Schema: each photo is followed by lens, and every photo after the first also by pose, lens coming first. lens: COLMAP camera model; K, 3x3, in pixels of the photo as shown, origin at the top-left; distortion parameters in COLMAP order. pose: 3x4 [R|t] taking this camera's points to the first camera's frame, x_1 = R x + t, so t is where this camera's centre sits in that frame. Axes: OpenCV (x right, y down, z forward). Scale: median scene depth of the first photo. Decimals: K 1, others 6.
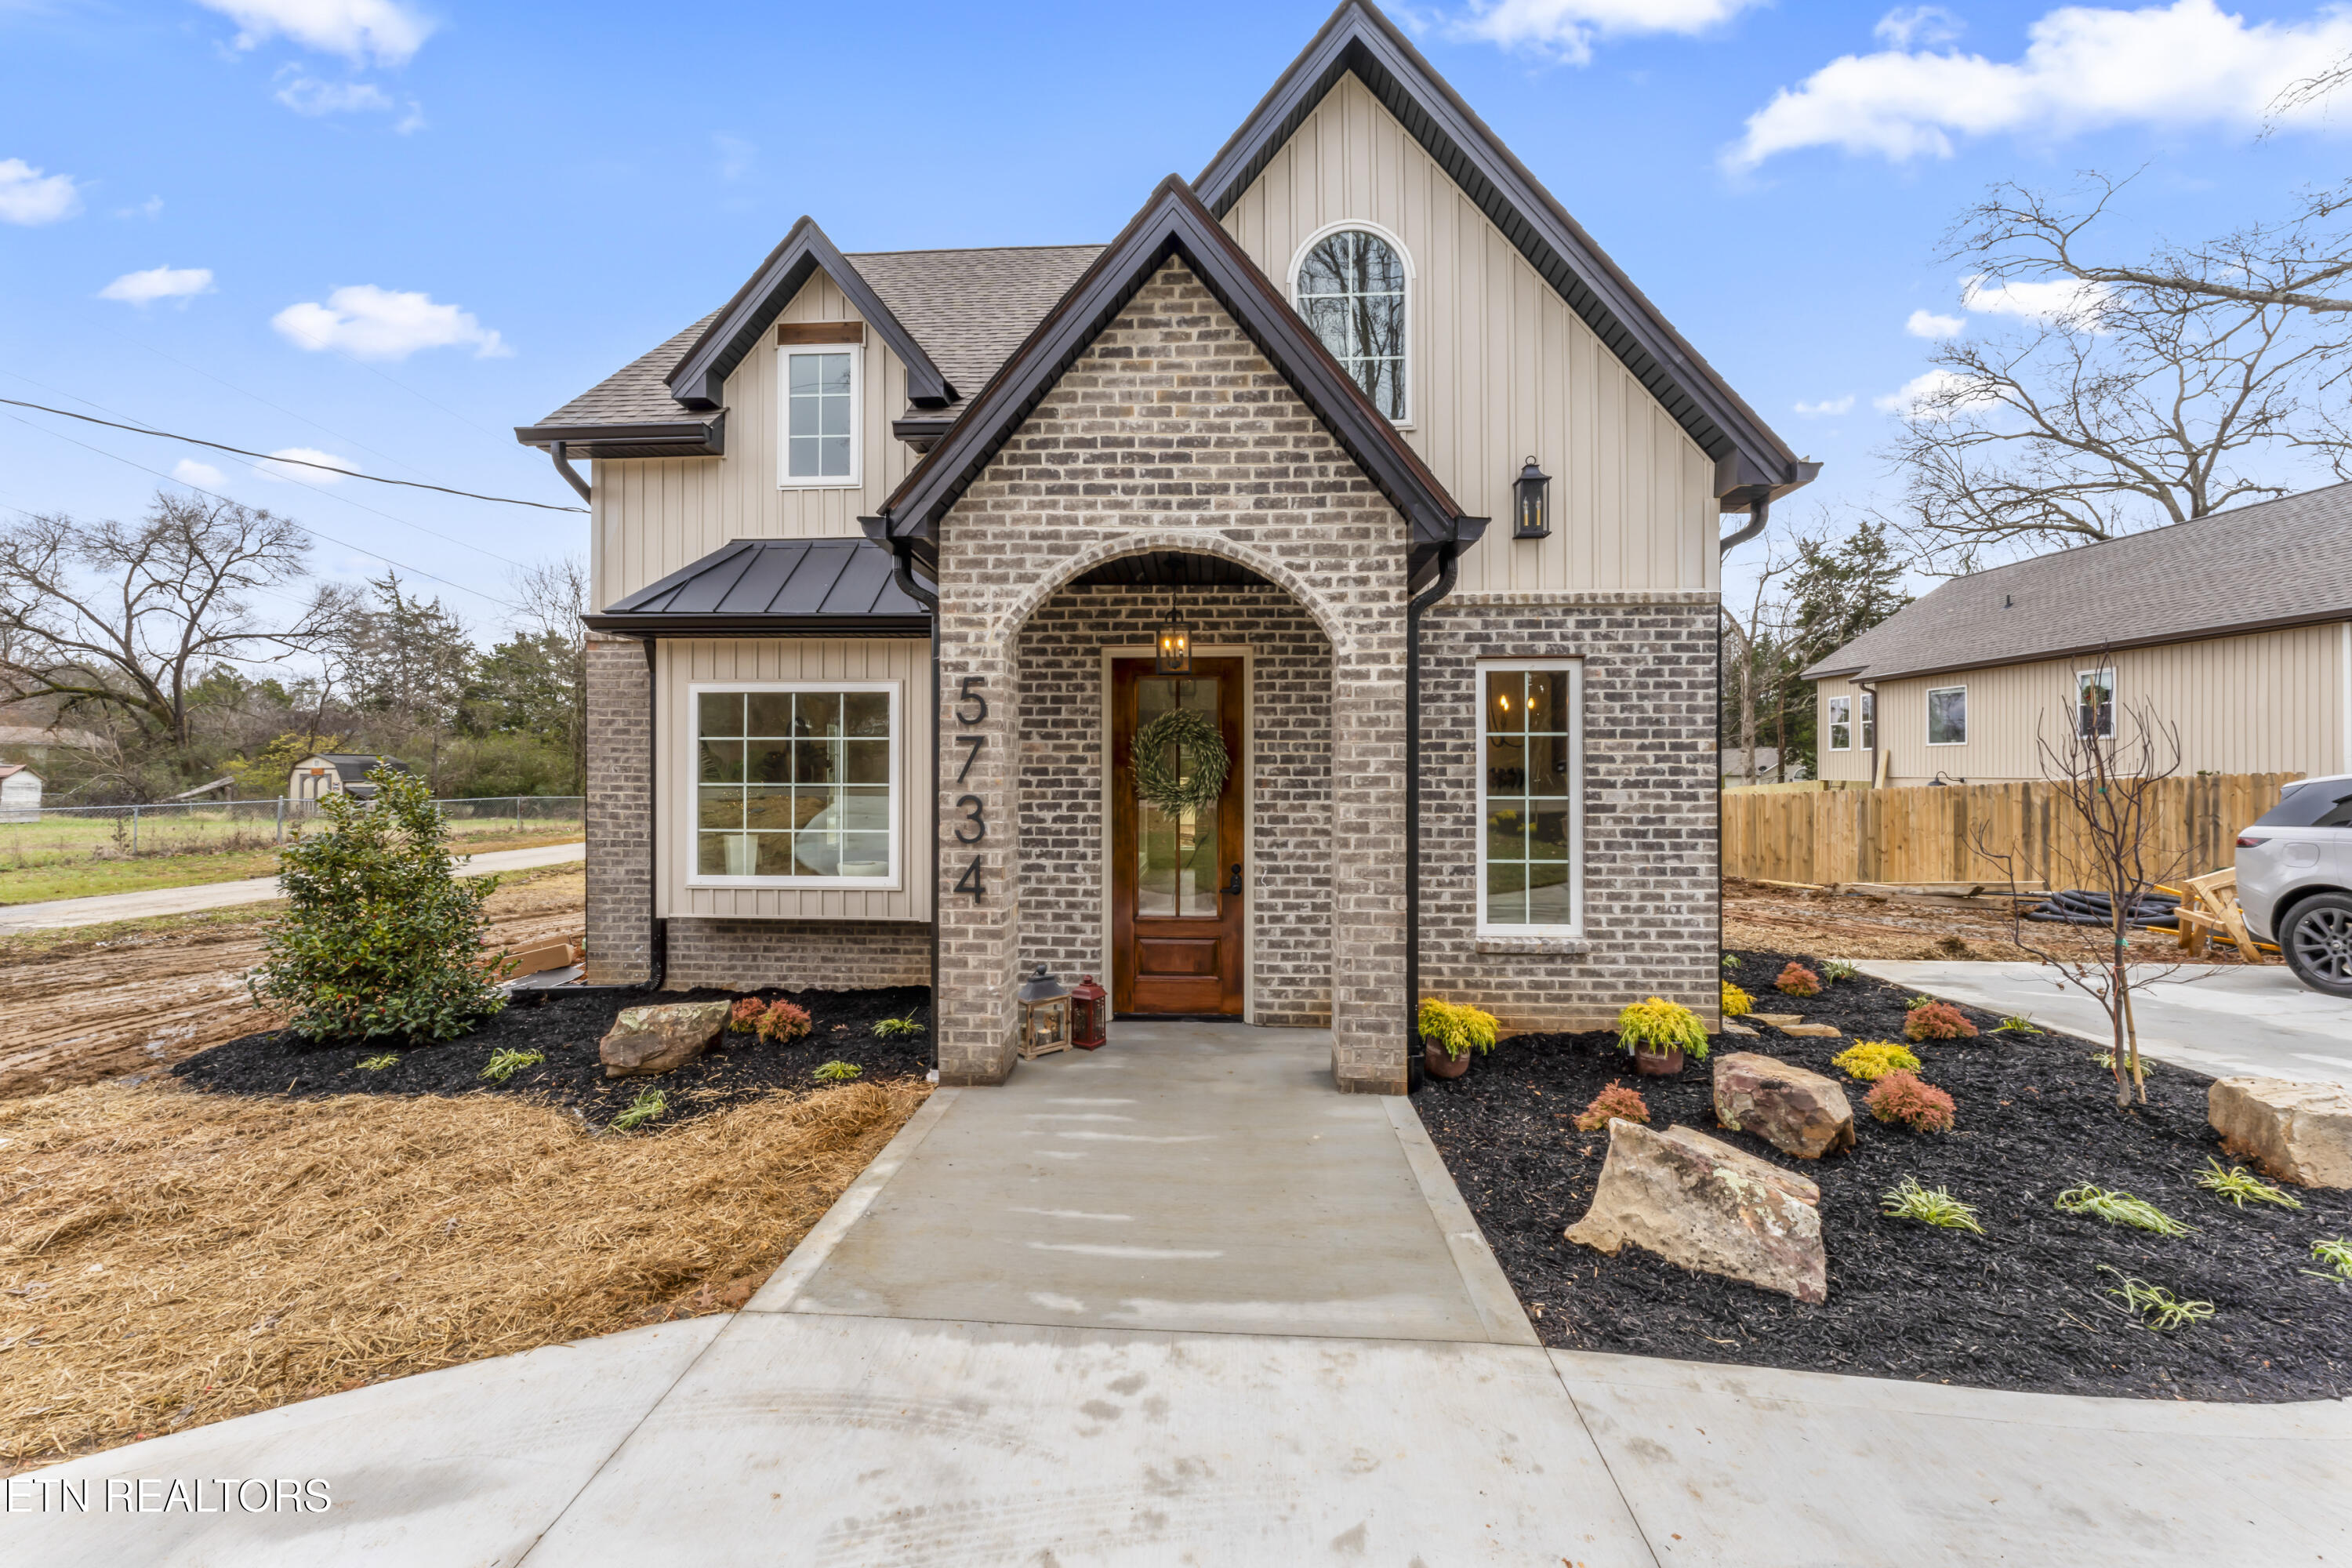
lens RADIAL K [[959.9, 0, 1162.6], [0, 959.9, 768.9], [0, 0, 1]] dist [0.001867, -0.000047]
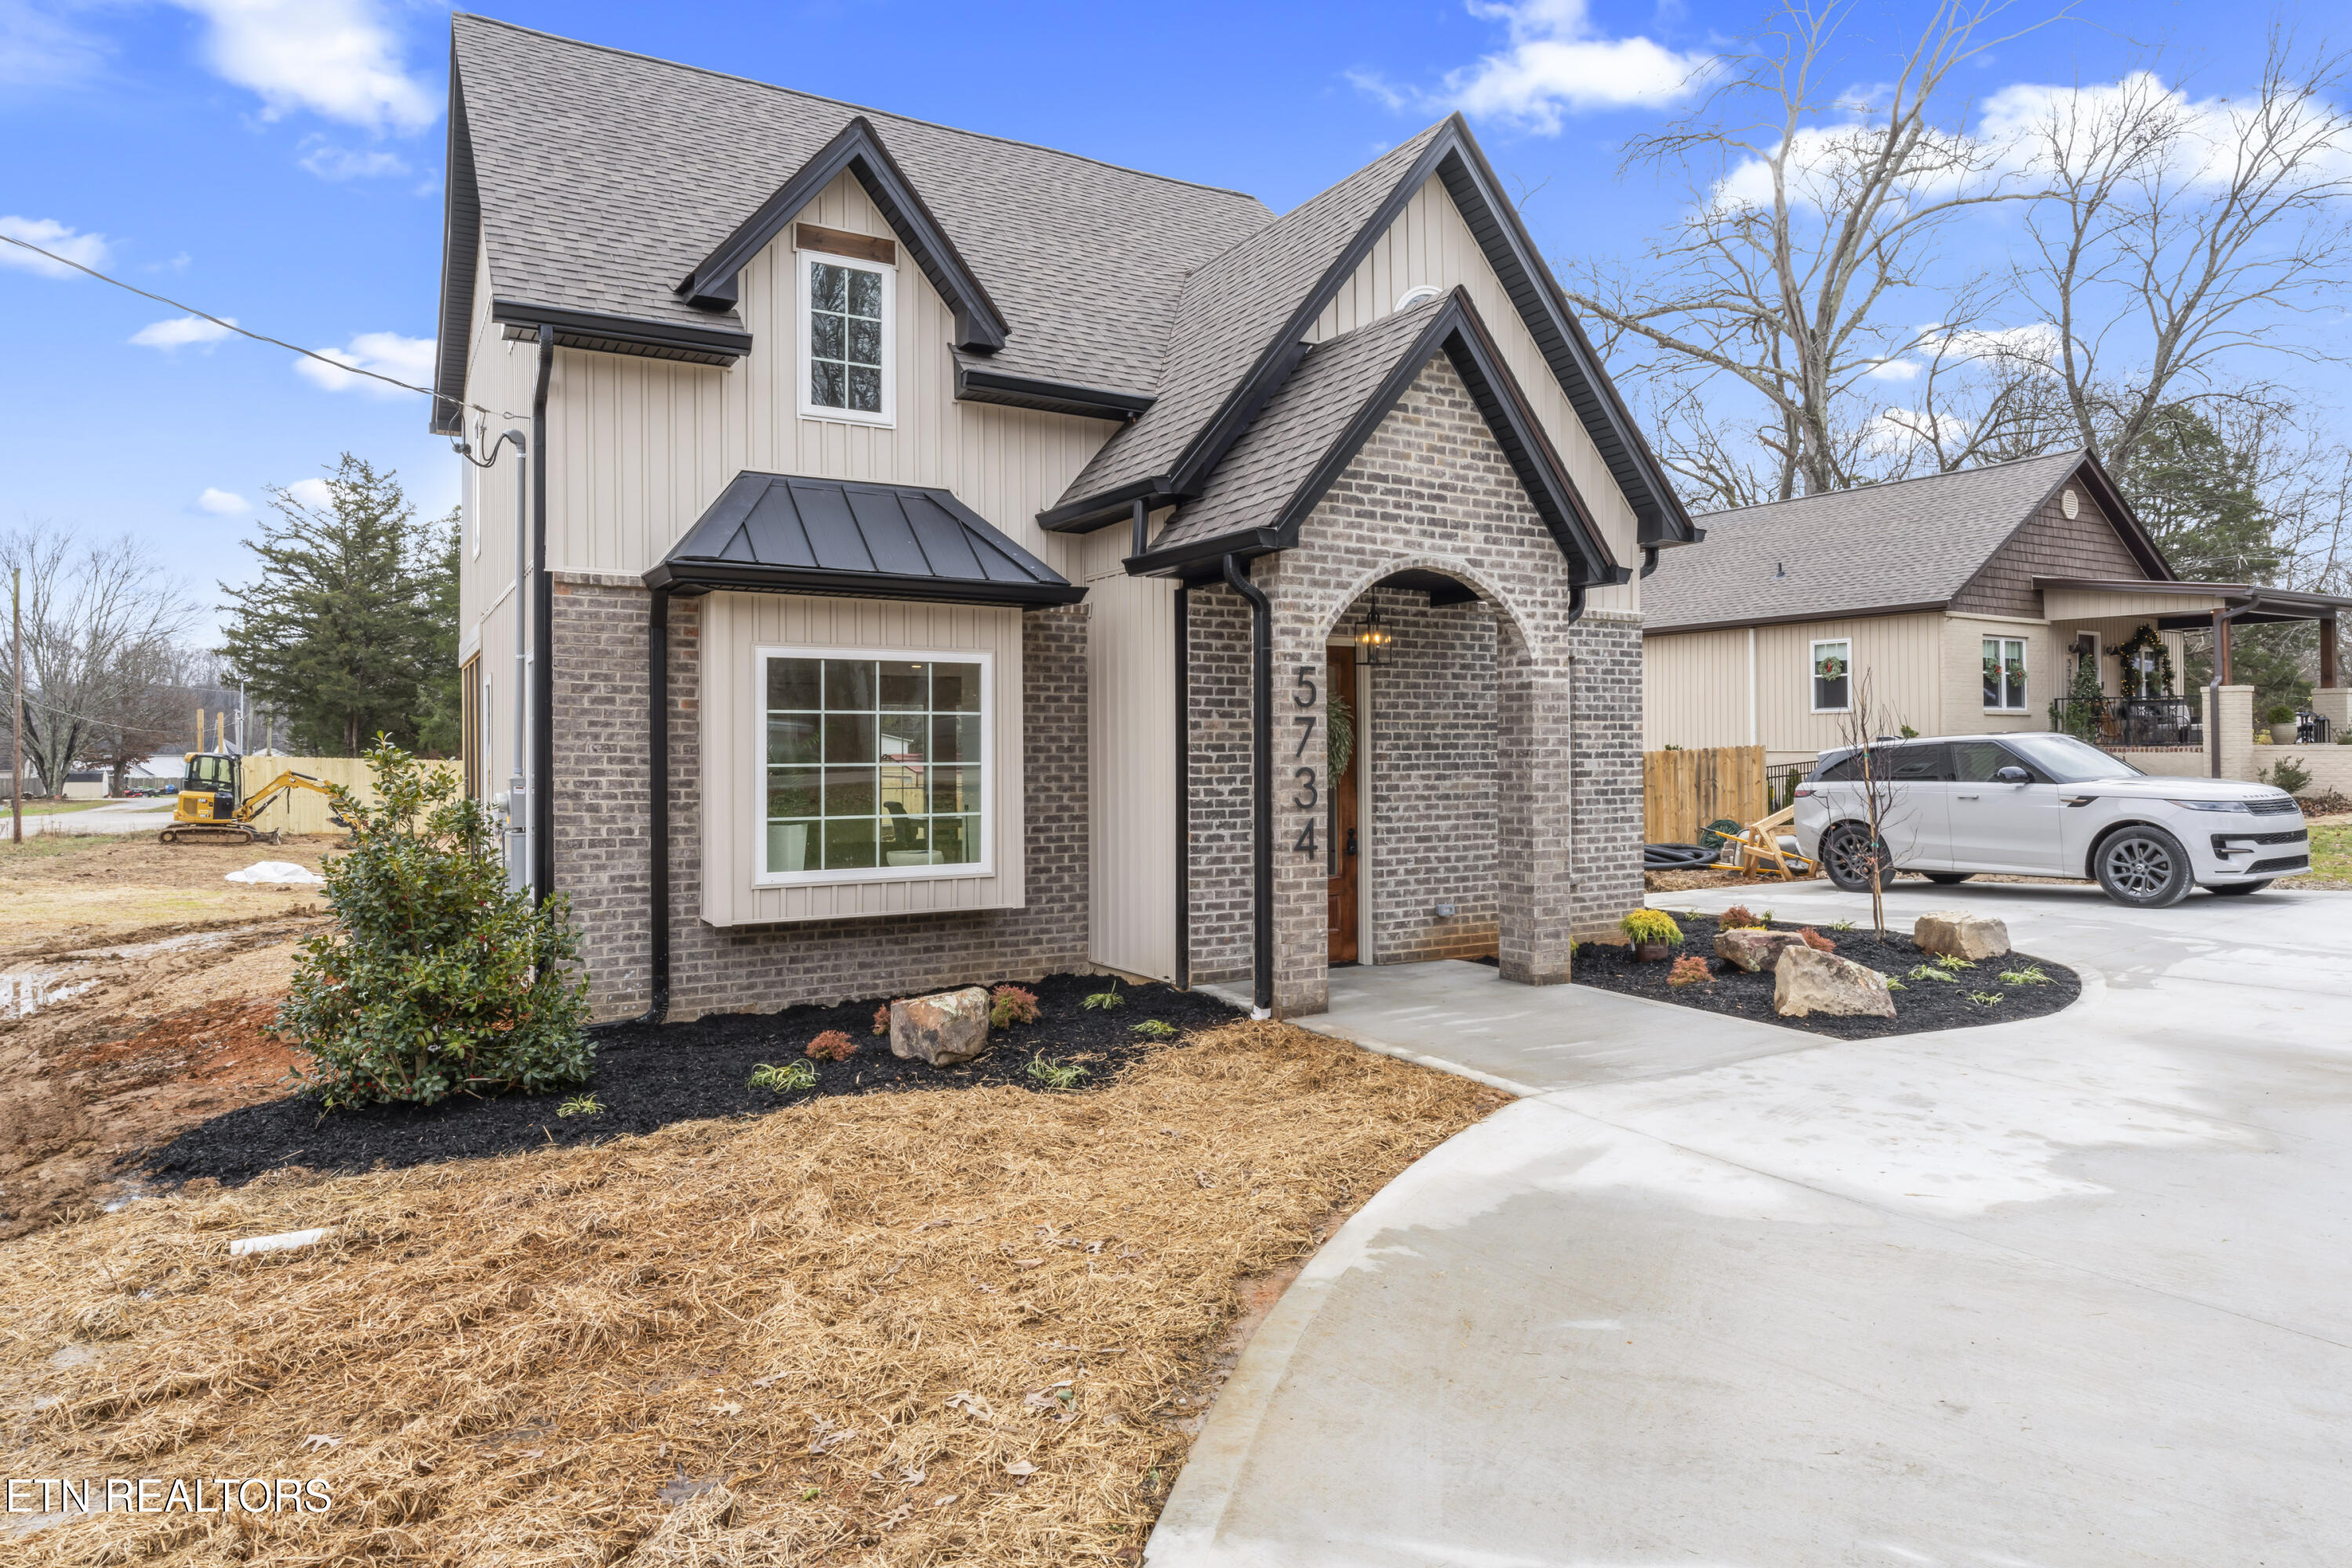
lens RADIAL K [[1392.1, 0, 1162.8], [0, 1392.1, 742.1], [0, 0, 1]] dist [-0.002536, -0.000190]
pose [[0.832623, -0.002177, 0.553837, -1.080526], [0.004320, 0.999987, -0.002564, 0.000132], [-0.553824, 0.004528, 0.832621, -0.267491]]
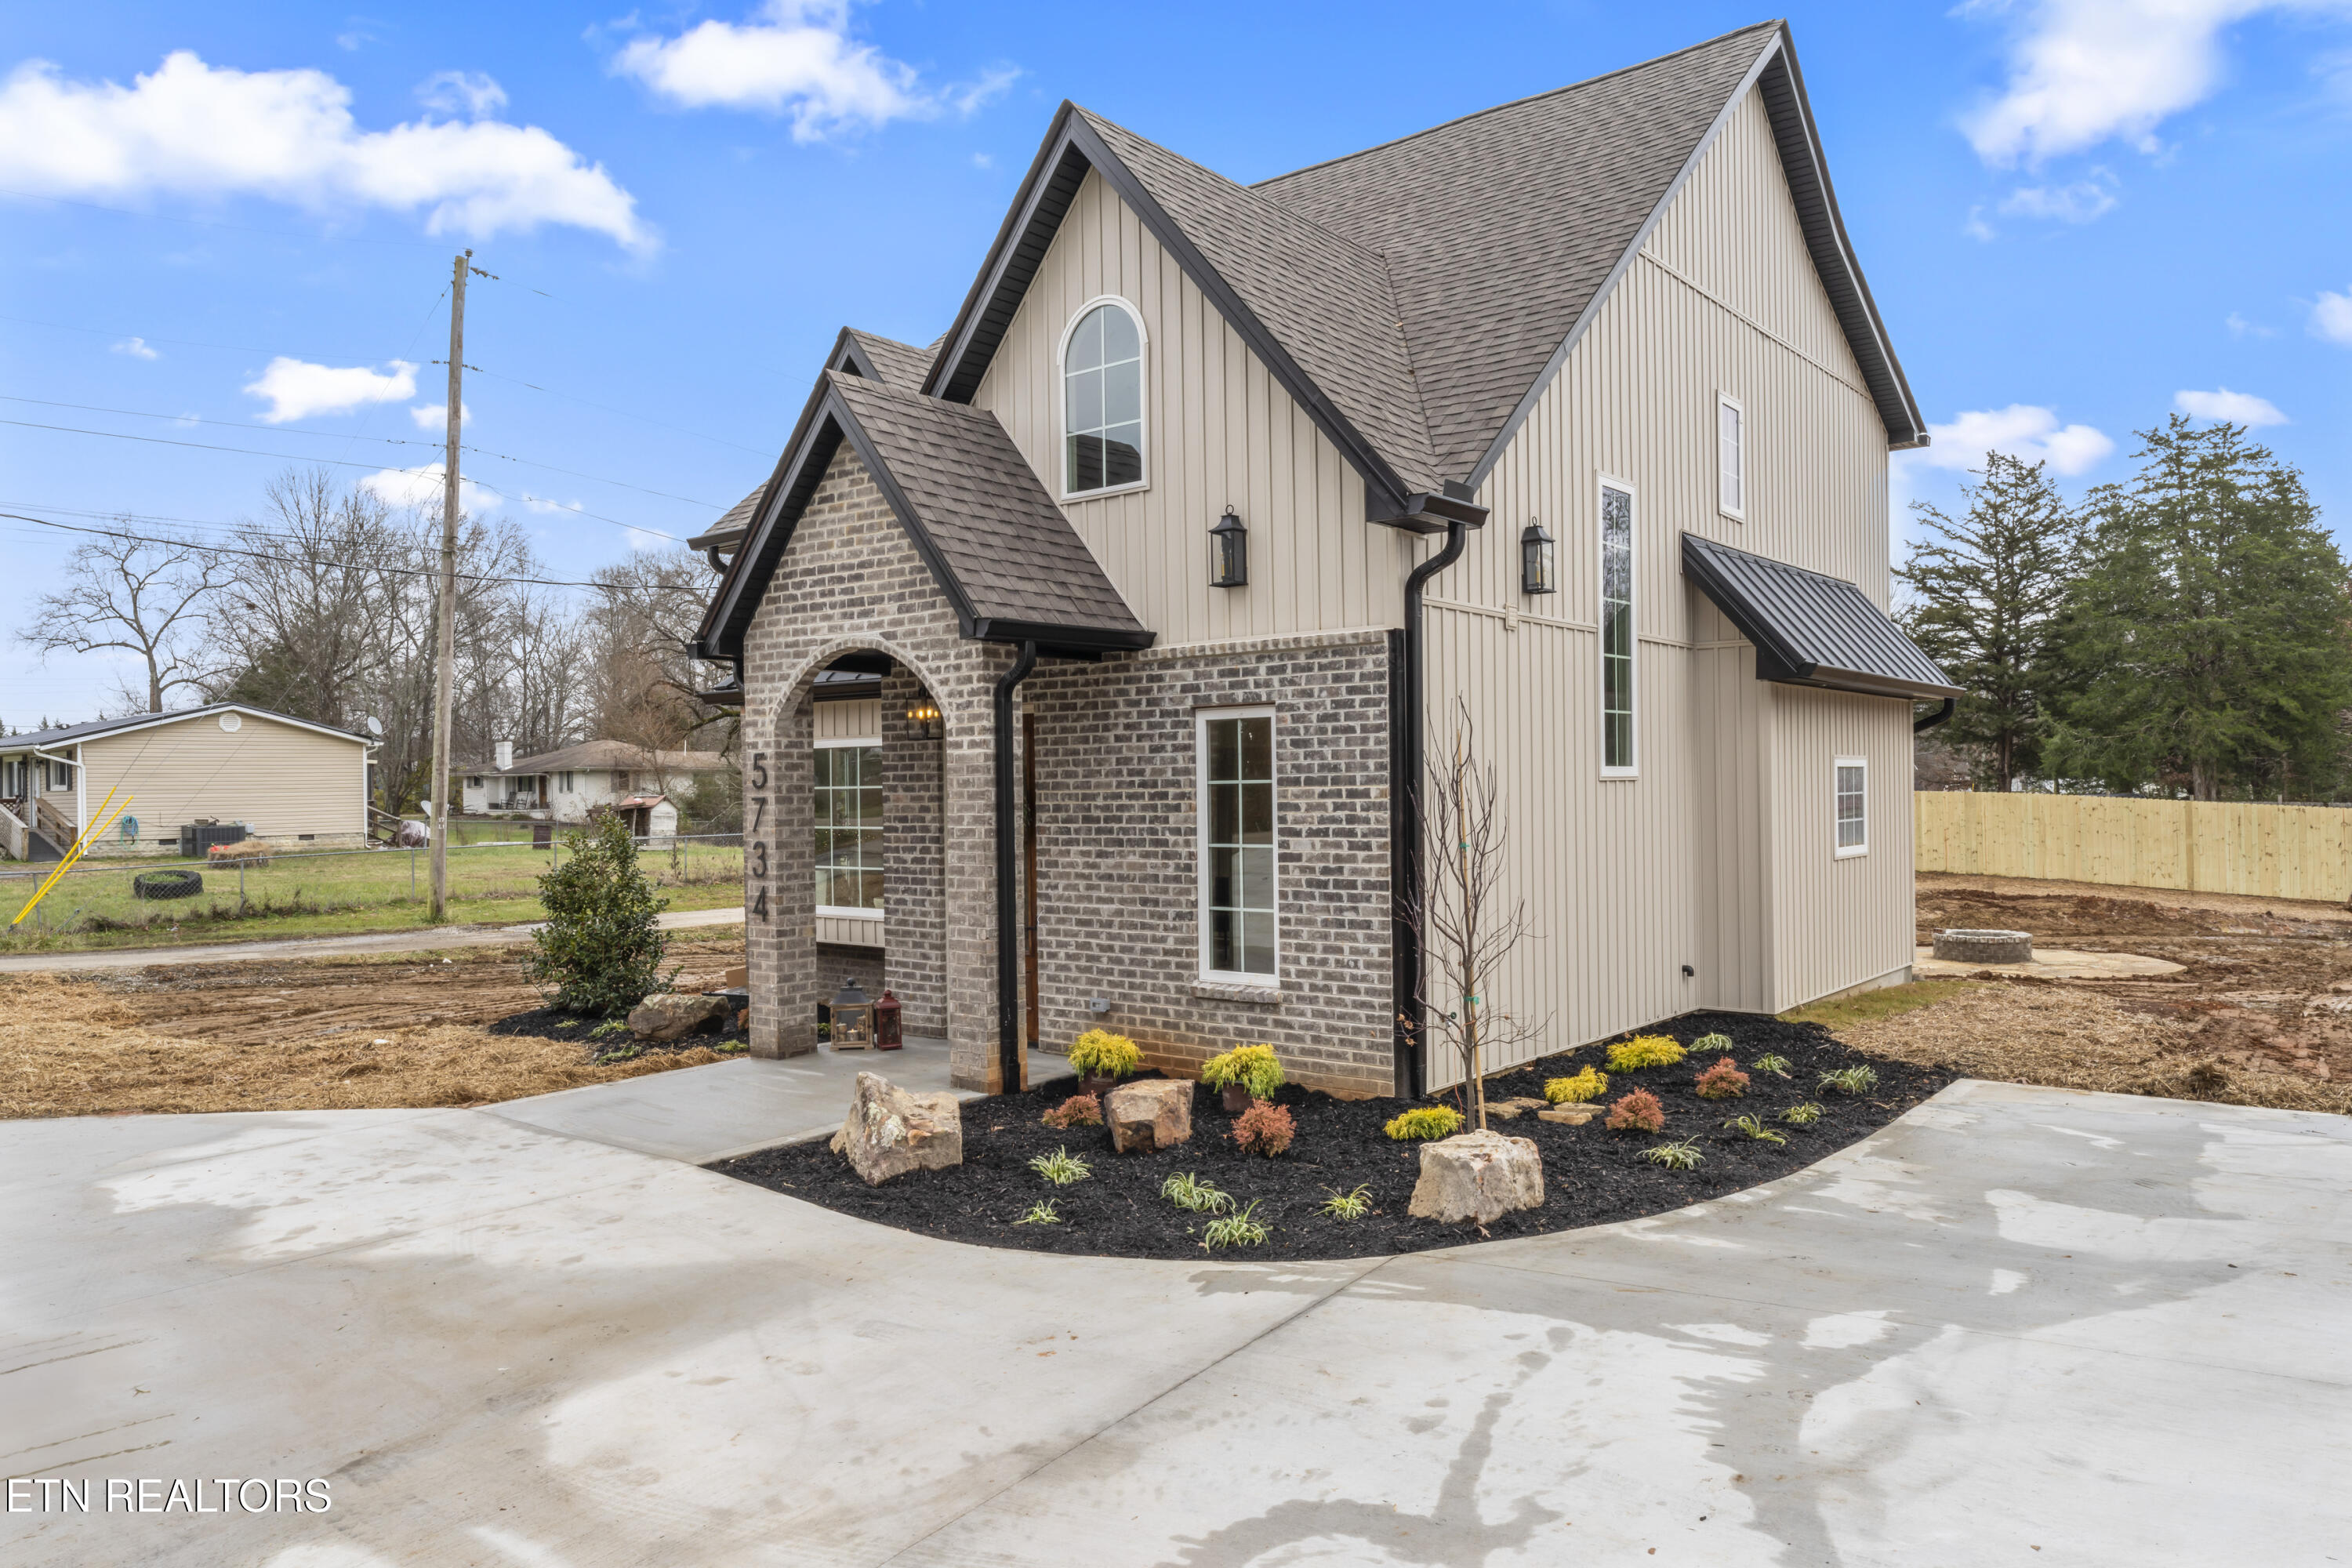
lens RADIAL K [[1582.2, 0, 1162.1], [0, 1582.2, 785.7], [0, 0, 1]] dist [-0.004568, 0.000952]
pose [[0.810903, -0.013378, -0.585028, 1.301361], [0.017199, 0.999852, 0.000977, -0.036033], [0.584928, -0.010854, 0.811012, -0.388052]]
